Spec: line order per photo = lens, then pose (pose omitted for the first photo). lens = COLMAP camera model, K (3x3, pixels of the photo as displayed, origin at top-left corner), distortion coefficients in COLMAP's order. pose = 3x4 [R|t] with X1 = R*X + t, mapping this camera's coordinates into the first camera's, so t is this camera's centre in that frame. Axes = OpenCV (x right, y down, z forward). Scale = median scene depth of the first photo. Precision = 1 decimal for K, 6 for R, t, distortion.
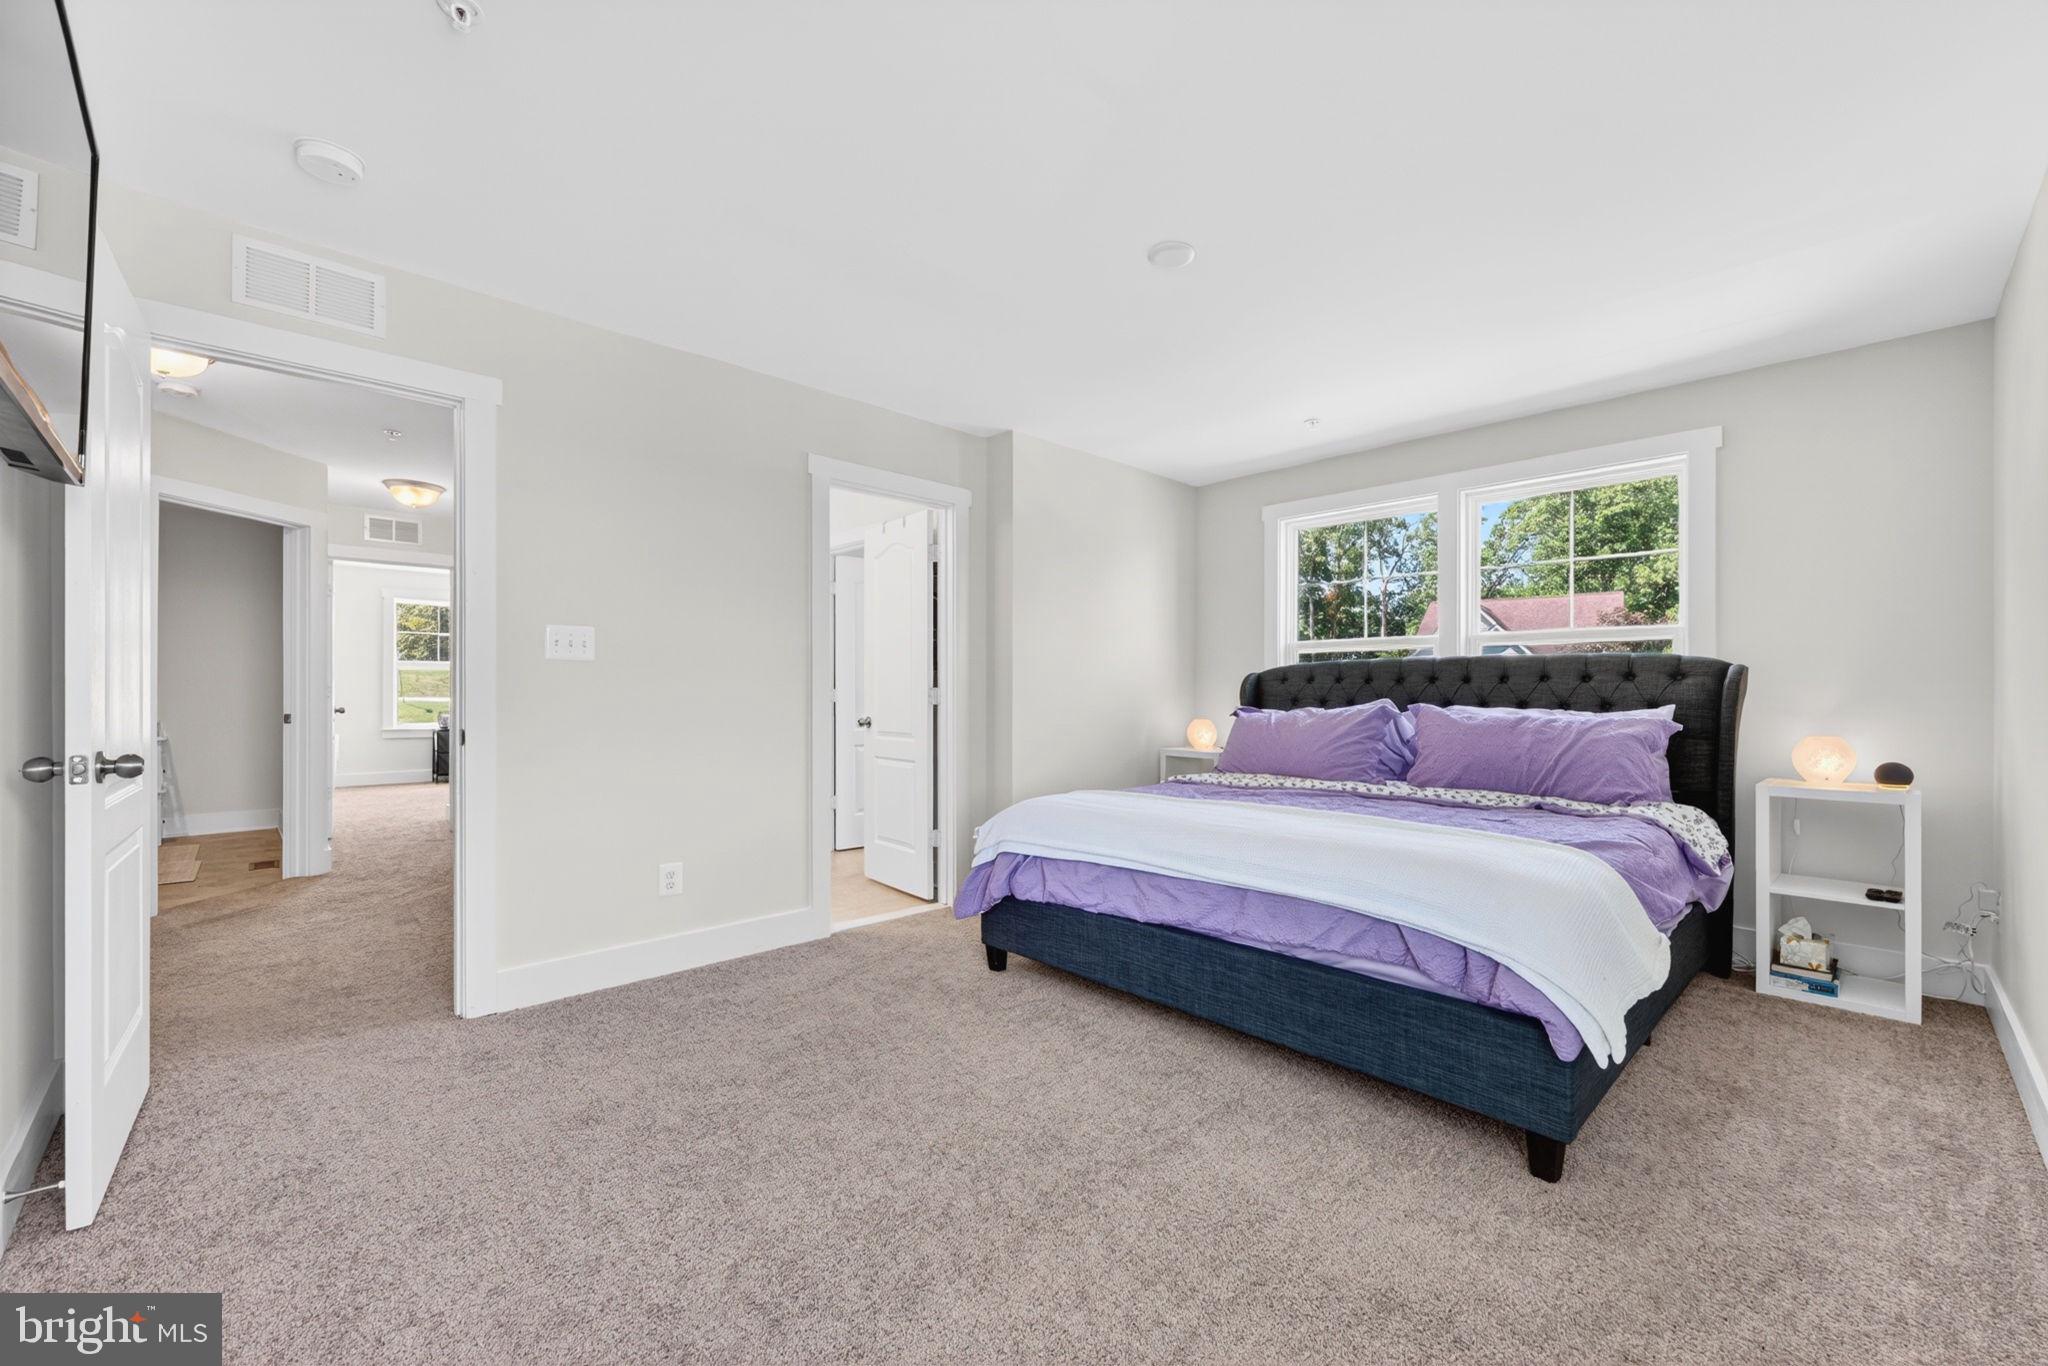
lens RADIAL K [[828.5, 0, 1040.5], [0, 828.5, 671.9], [0, 0, 1]] dist [-0.003253, -0.000305]
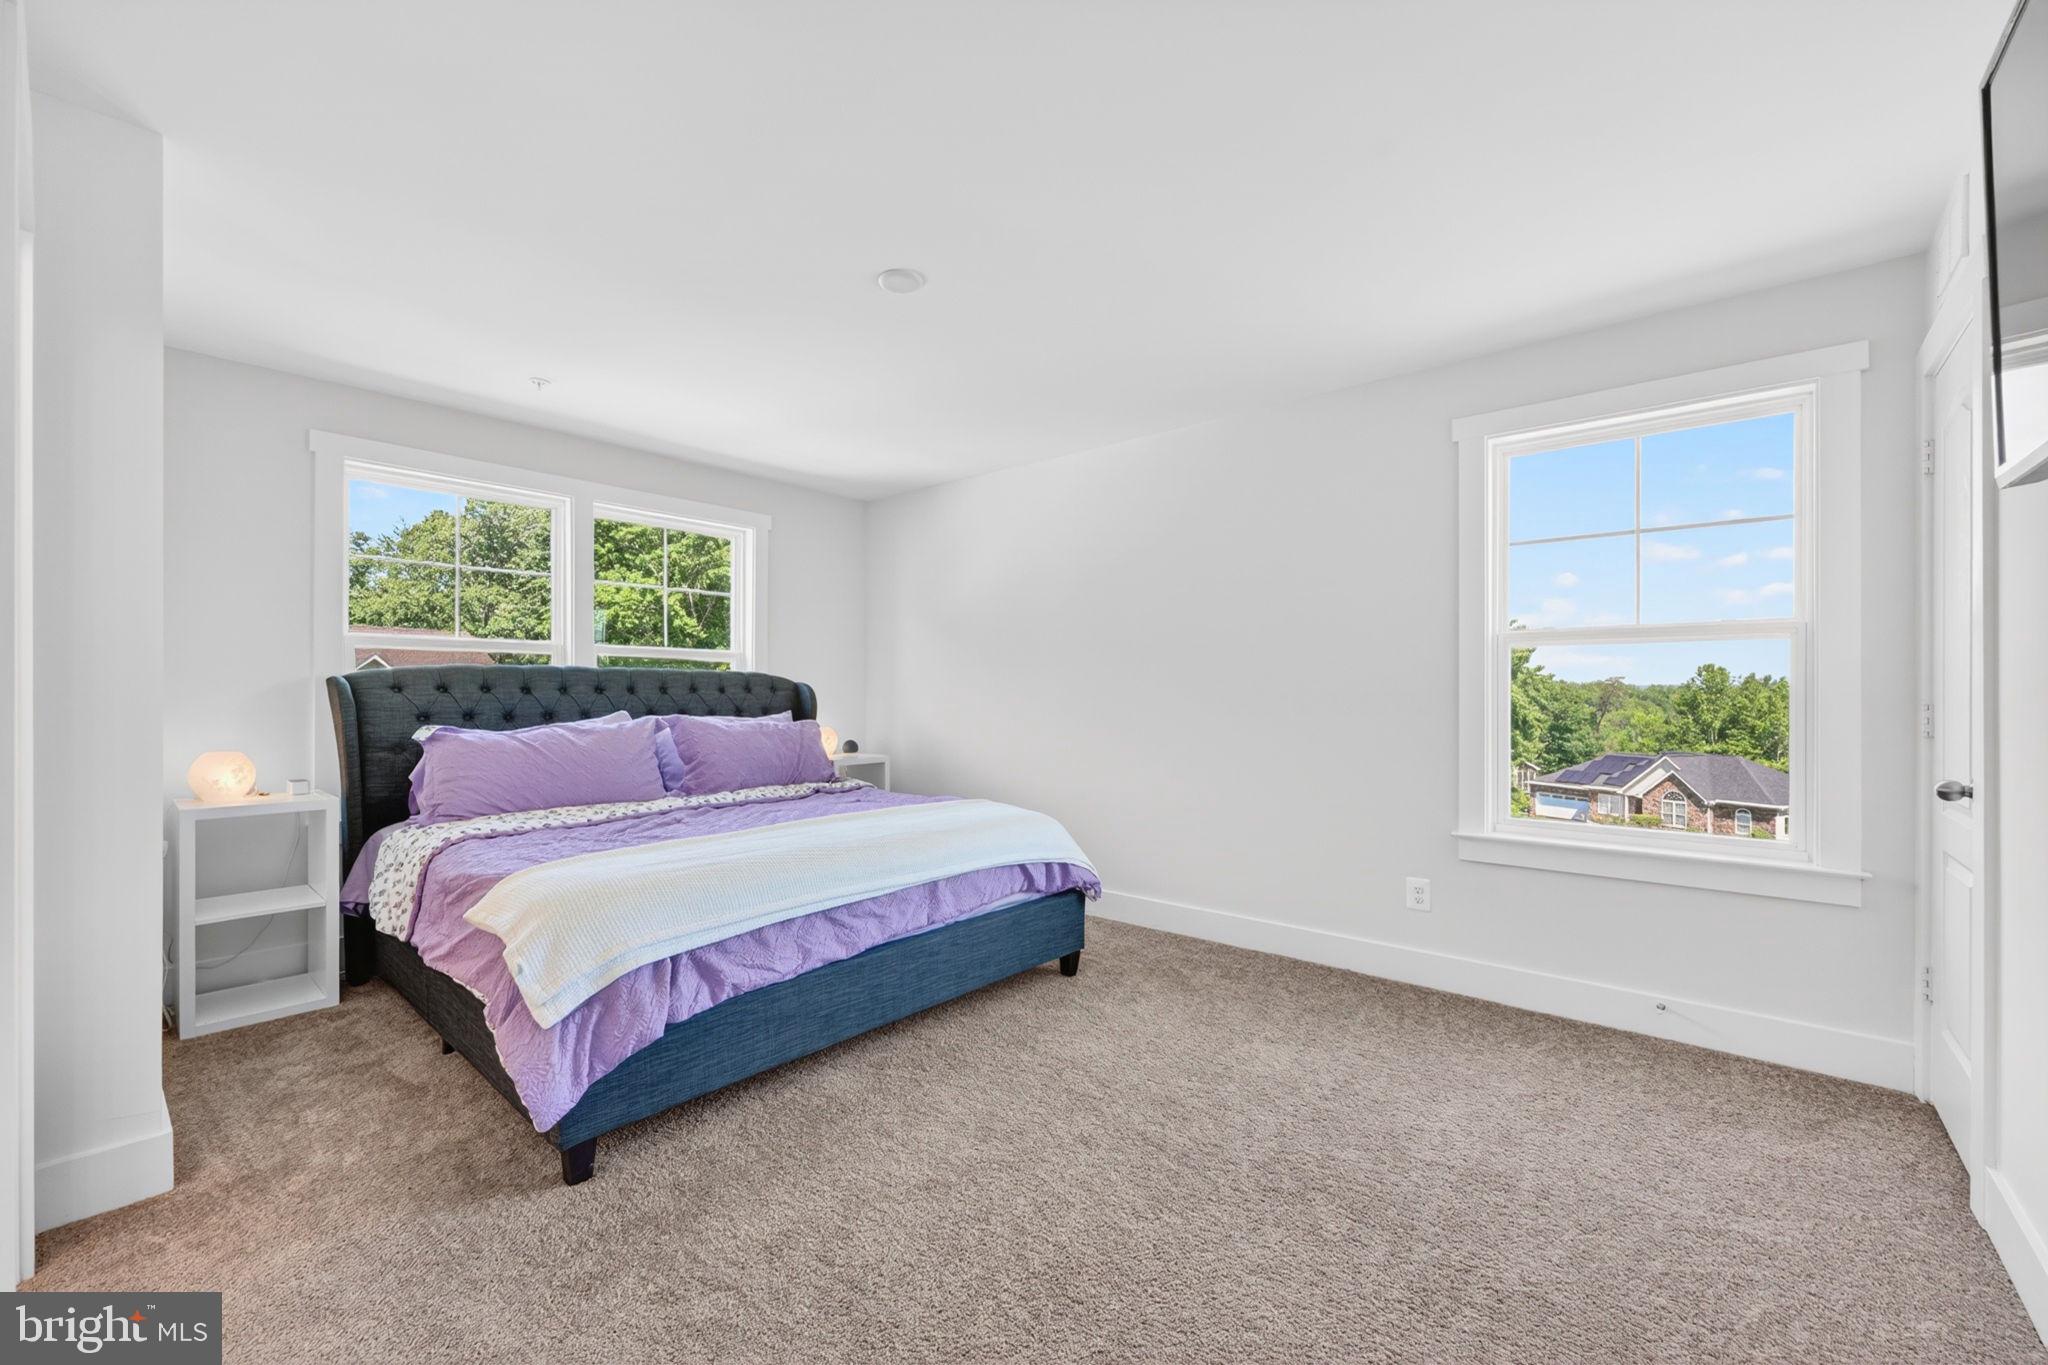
lens RADIAL K [[828.5, 0, 1016.9], [0, 828.5, 700.5], [0, 0, 1]] dist [-0.003253, -0.000305]
pose [[-0.090514, -0.004696, 0.995884, -0.633727], [-0.021165, 0.999772, 0.002791, 0.010115], [-0.995670, -0.020826, -0.090593, 0.717833]]
